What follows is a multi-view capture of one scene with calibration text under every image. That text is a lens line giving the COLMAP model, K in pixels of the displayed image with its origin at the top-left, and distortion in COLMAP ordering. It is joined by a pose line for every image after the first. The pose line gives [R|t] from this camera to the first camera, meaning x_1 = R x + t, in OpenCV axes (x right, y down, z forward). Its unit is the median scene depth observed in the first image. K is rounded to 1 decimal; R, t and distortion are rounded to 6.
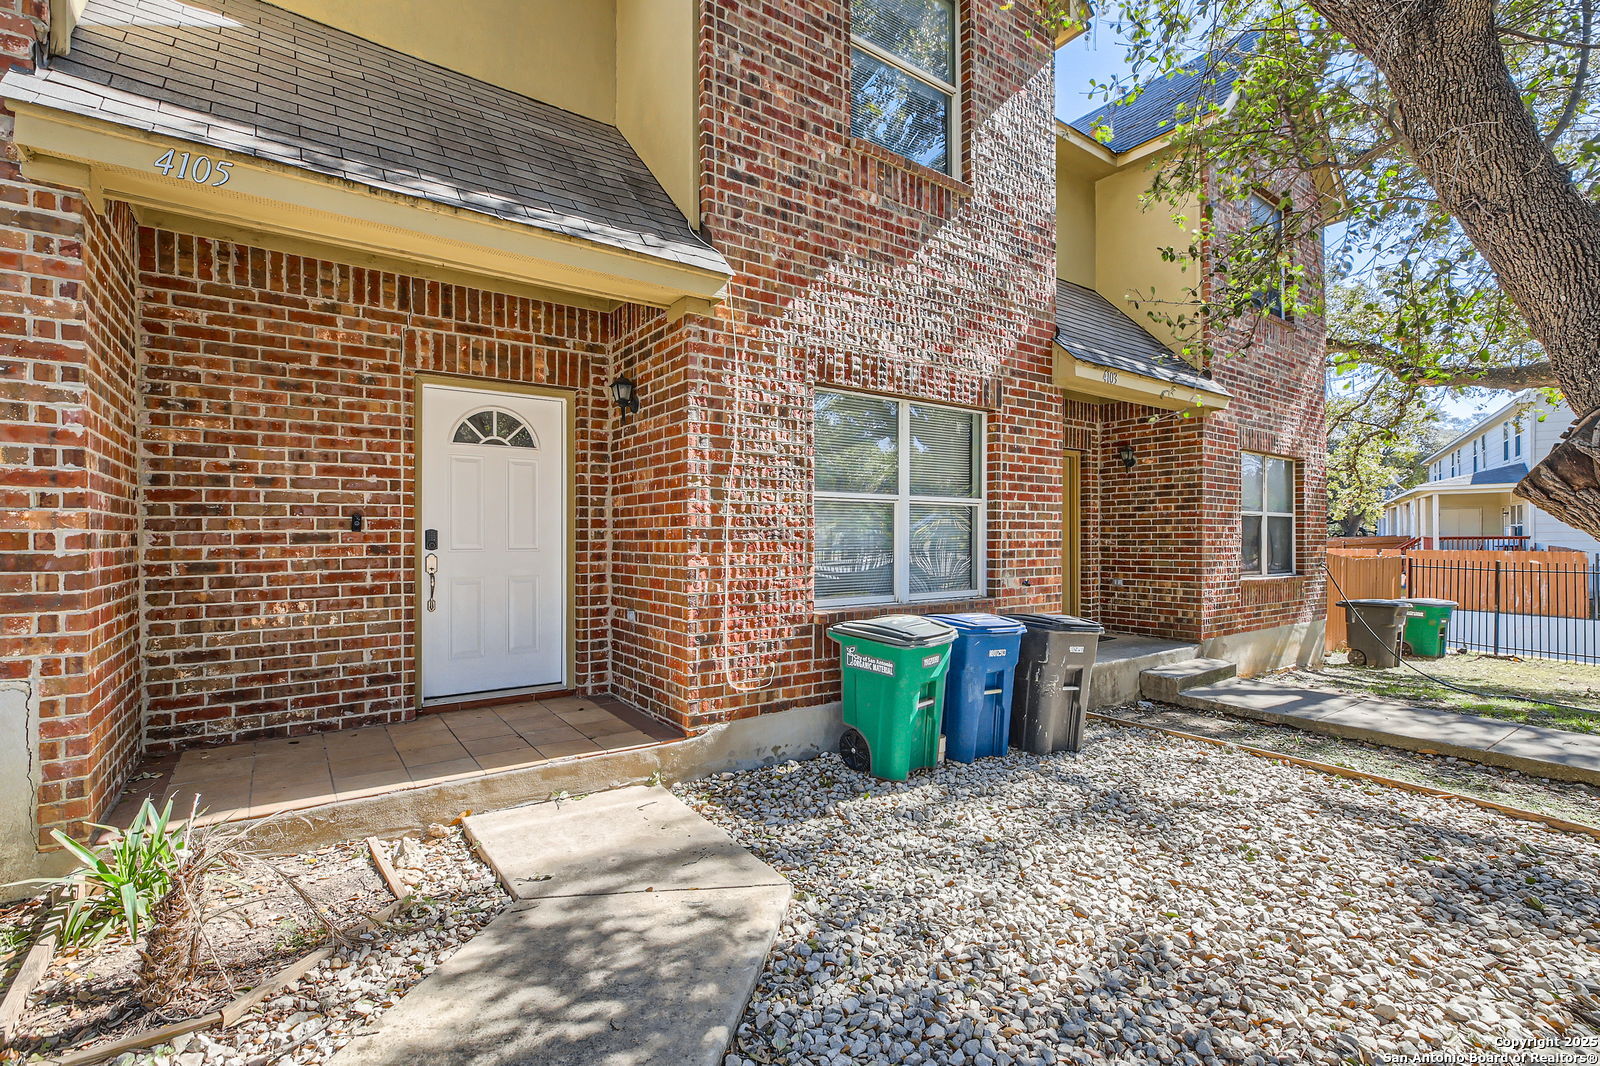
lens RADIAL K [[727.6, 0, 774.7], [0, 727.6, 531.9], [0, 0, 1]] dist [-0.001922, -0.000223]
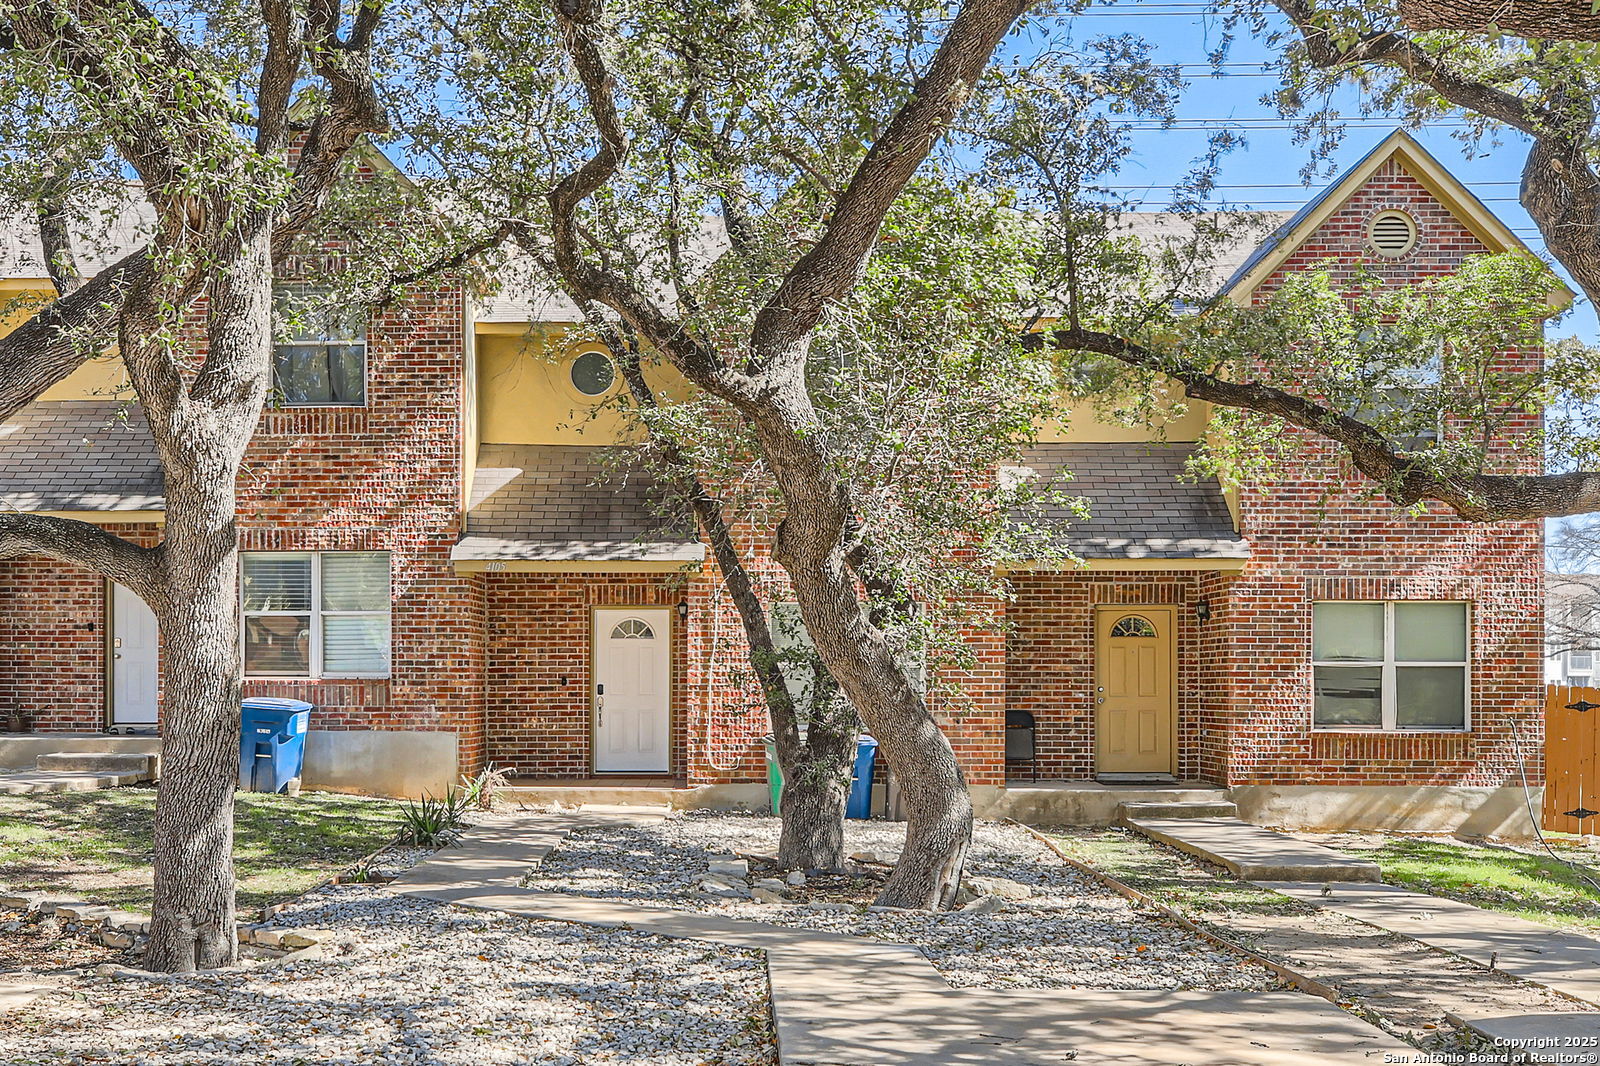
lens RADIAL K [[1779.8, 0, 661.1], [0, 1779.8, 534.2], [0, 0, 1]] dist [-0.016913, 0.003371]
pose [[0.792594, -0.048450, -0.607822, 2.818540], [0.002938, 0.997130, -0.075651, -0.047079], [0.609743, 0.058175, 0.790461, -2.945576]]
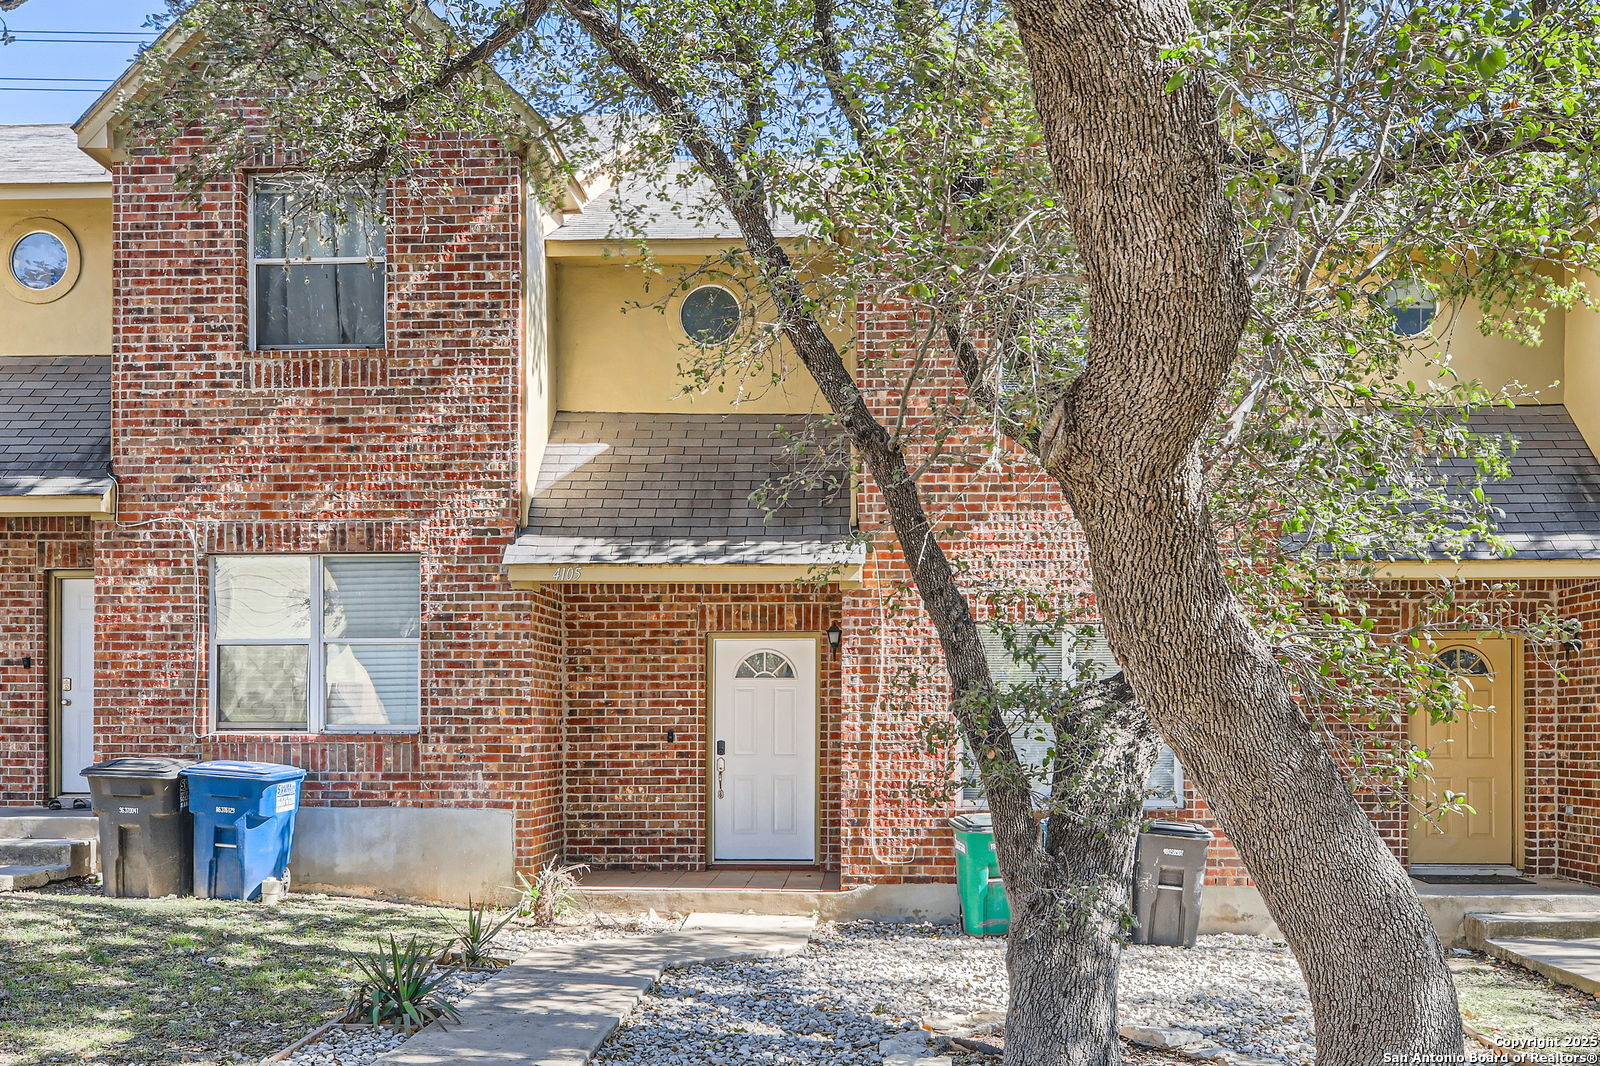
lens RADIAL K [[1536.5, 0, 793.5], [0, 1536.5, 675.4], [0, 0, 1]] dist [-0.002872, -0.001720]
pose [[0.785290, -0.019419, -0.618824, 1.640835], [0.002533, 0.999600, -0.028153, -0.050113], [0.619123, 0.020541, 0.785025, -1.388505]]
